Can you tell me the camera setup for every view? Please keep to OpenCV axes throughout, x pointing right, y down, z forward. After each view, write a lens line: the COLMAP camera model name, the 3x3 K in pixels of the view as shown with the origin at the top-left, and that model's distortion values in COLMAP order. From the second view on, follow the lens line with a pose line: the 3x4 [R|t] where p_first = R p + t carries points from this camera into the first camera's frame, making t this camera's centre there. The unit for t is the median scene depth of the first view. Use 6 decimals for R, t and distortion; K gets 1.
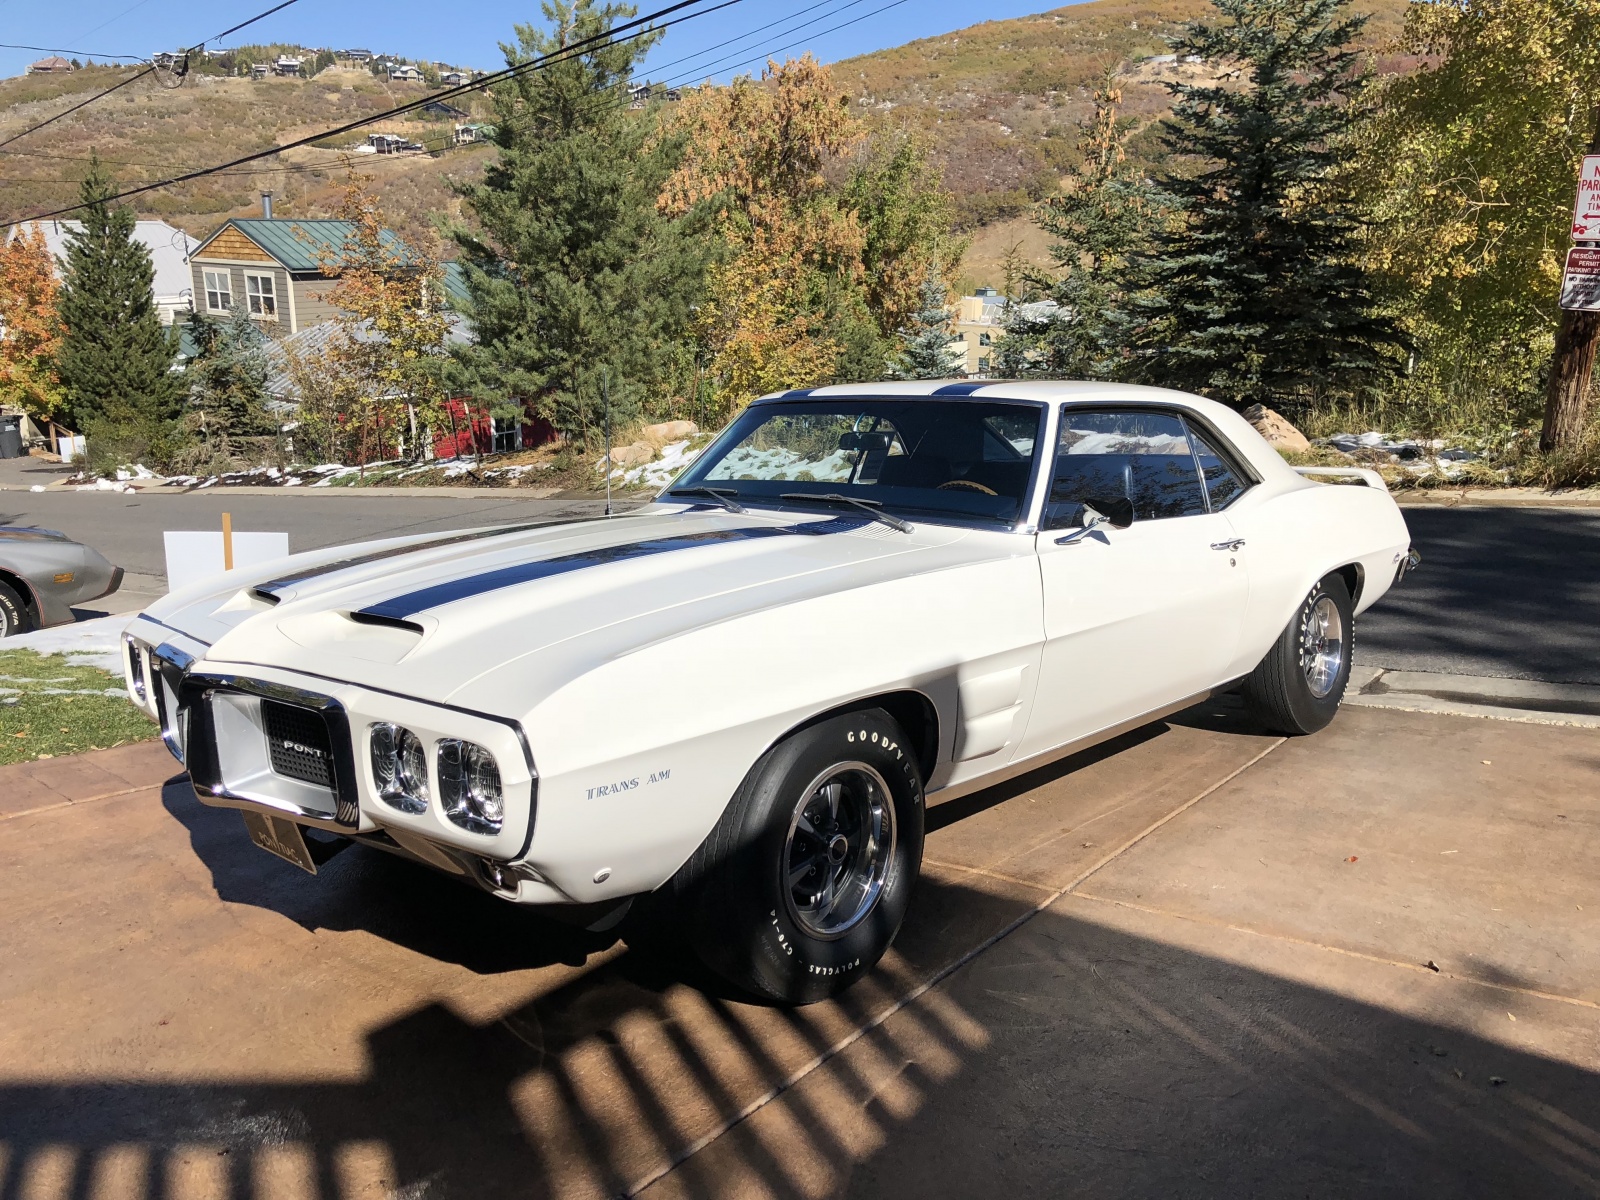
lens RADIAL K [[1286.5, 0, 805.3], [0, 1286.5, 601.5], [0, 0, 1]] dist [0.008617, 0.003750]
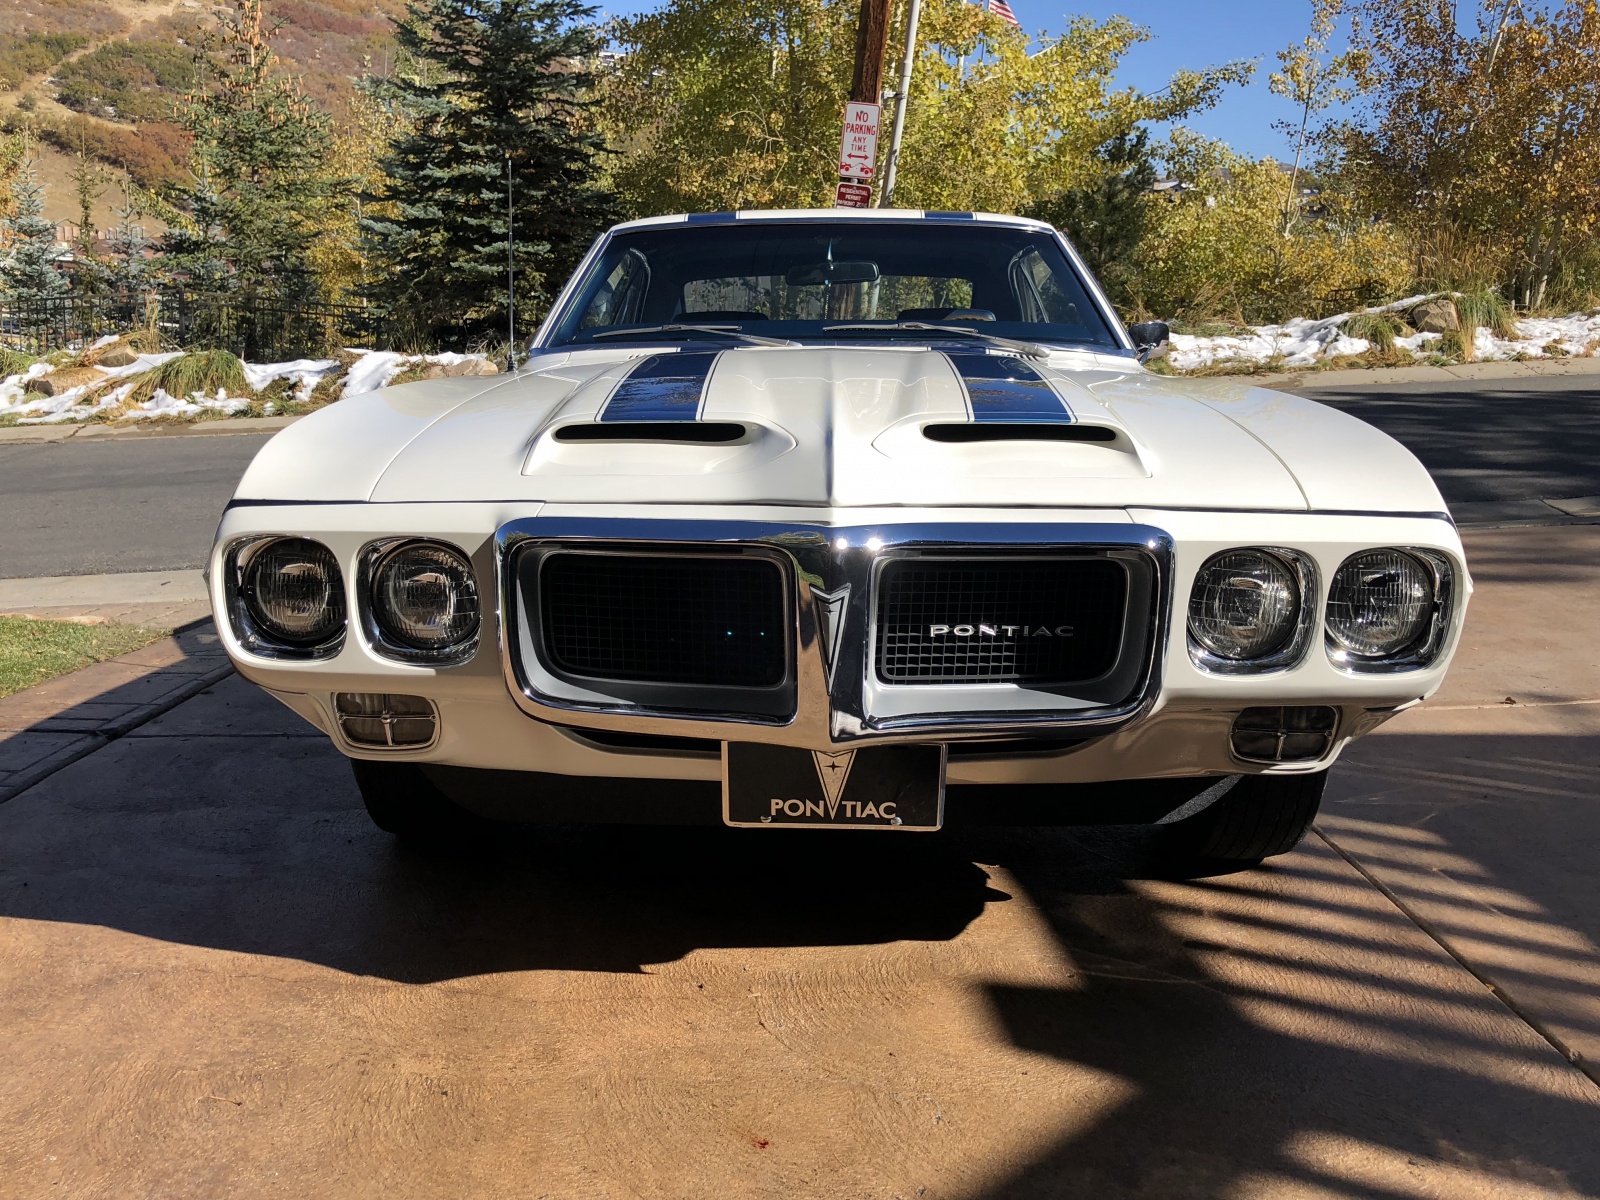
lens RADIAL K [[1286.5, 0, 805.3], [0, 1286.5, 601.5], [0, 0, 1]] dist [0.008617, 0.003750]
pose [[0.762075, -0.122178, 0.635857, -0.210727], [0.098180, 0.992485, 0.073034, 0.011030], [-0.640002, 0.006771, 0.768343, 0.138858]]
